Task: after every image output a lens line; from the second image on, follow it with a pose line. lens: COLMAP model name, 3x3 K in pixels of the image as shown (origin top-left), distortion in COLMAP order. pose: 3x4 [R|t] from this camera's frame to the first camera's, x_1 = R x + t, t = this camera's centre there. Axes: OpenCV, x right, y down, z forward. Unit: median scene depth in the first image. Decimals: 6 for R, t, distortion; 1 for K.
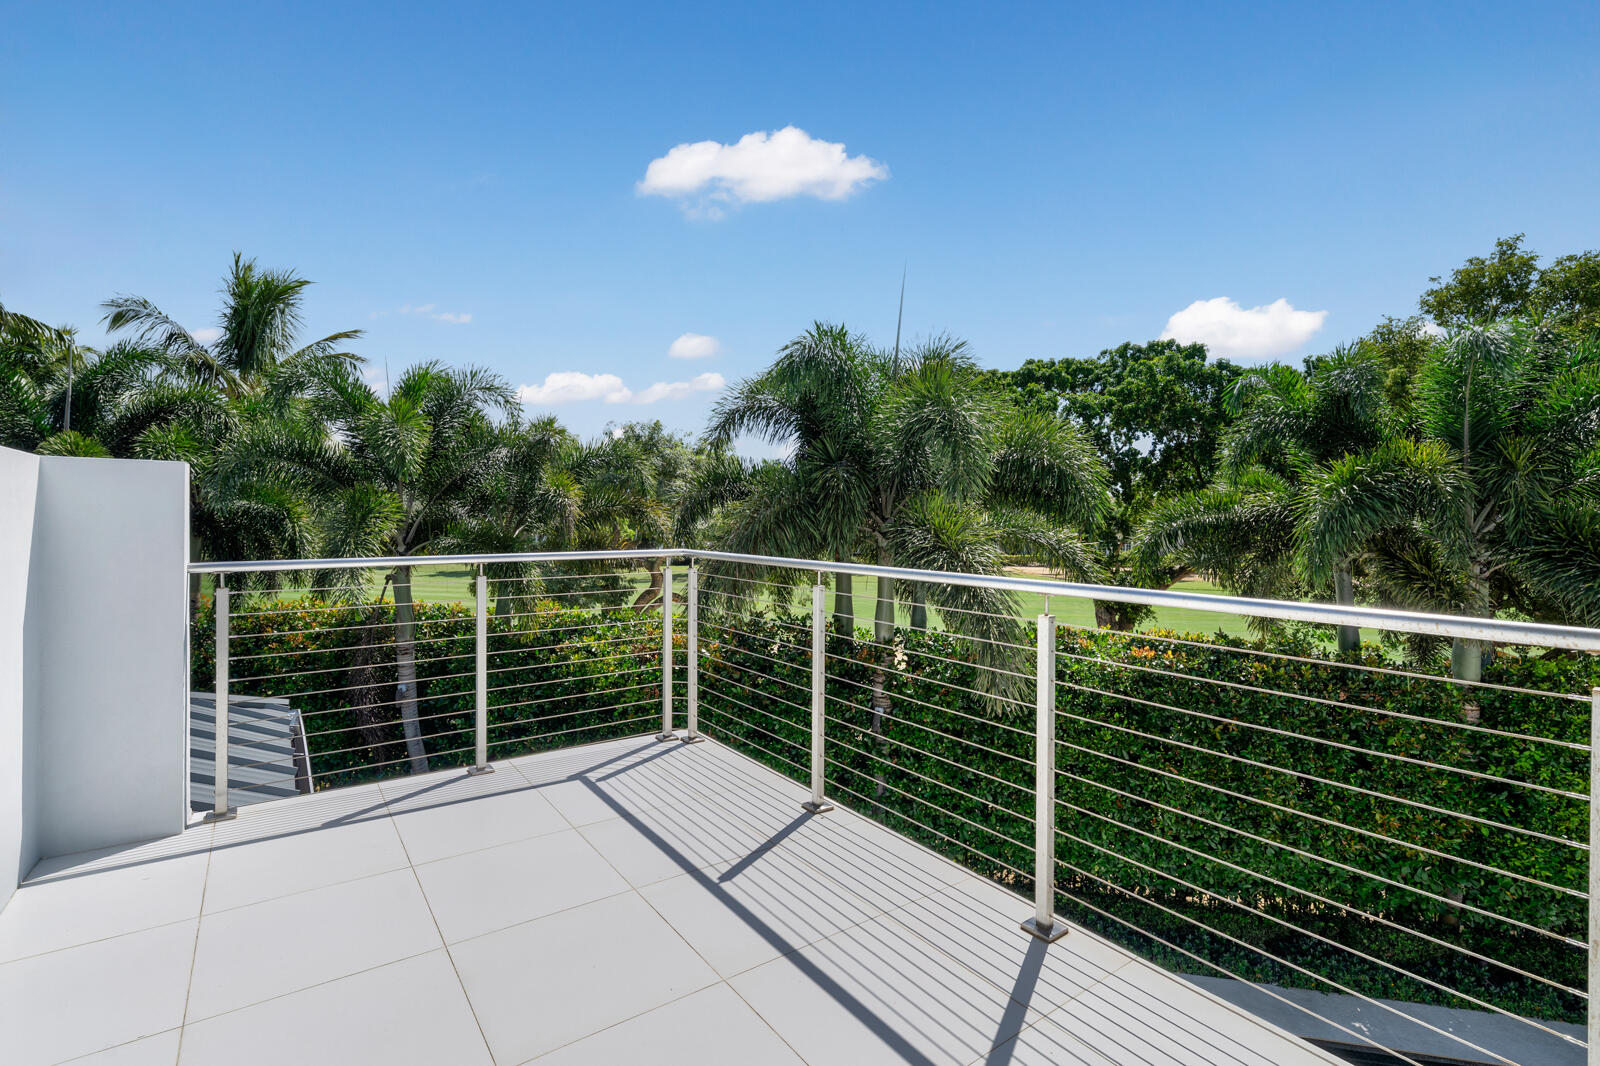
lens RADIAL K [[733.4, 0, 798.9], [0, 733.4, 518.9], [0, 0, 1]] dist [-0.000475, -0.000290]
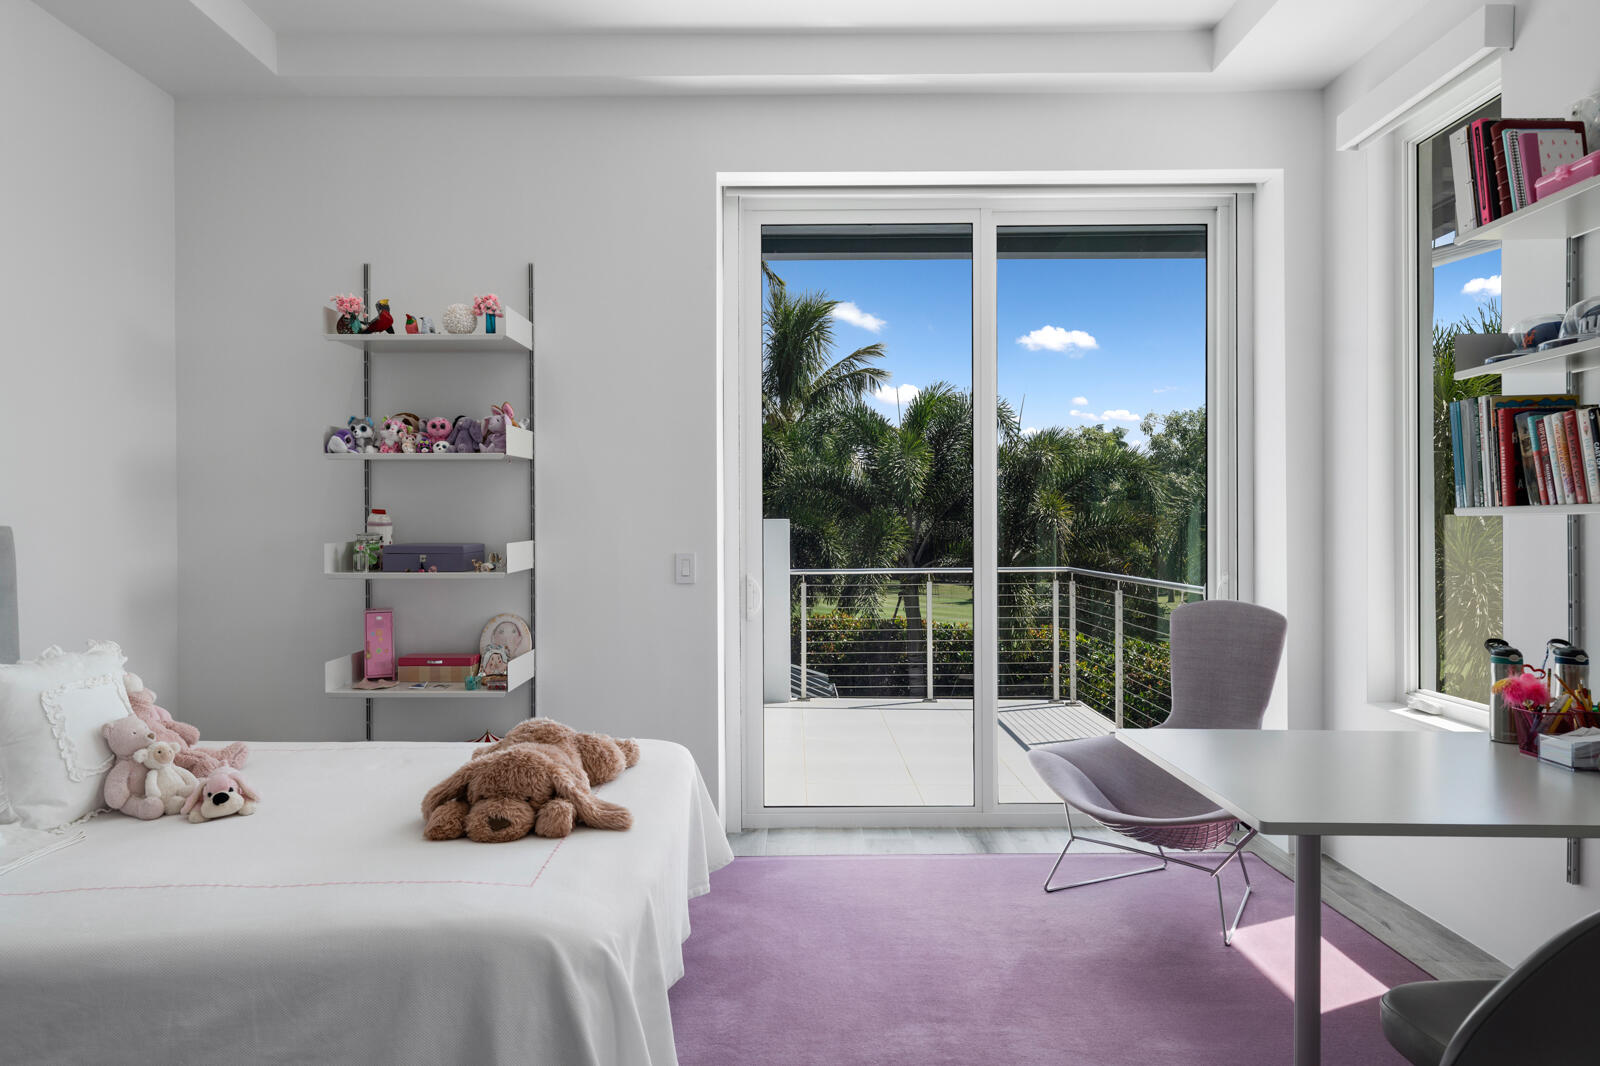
lens RADIAL K [[1102.4, 0, 798.3], [0, 1102.4, 531.5], [0, 0, 1]] dist [0.004540, -0.000130]
pose [[0.812337, -0.007903, -0.583134, 0.270729], [0.008564, 0.999962, -0.001621, -0.010998], [0.583125, -0.003677, 0.812374, -0.412408]]
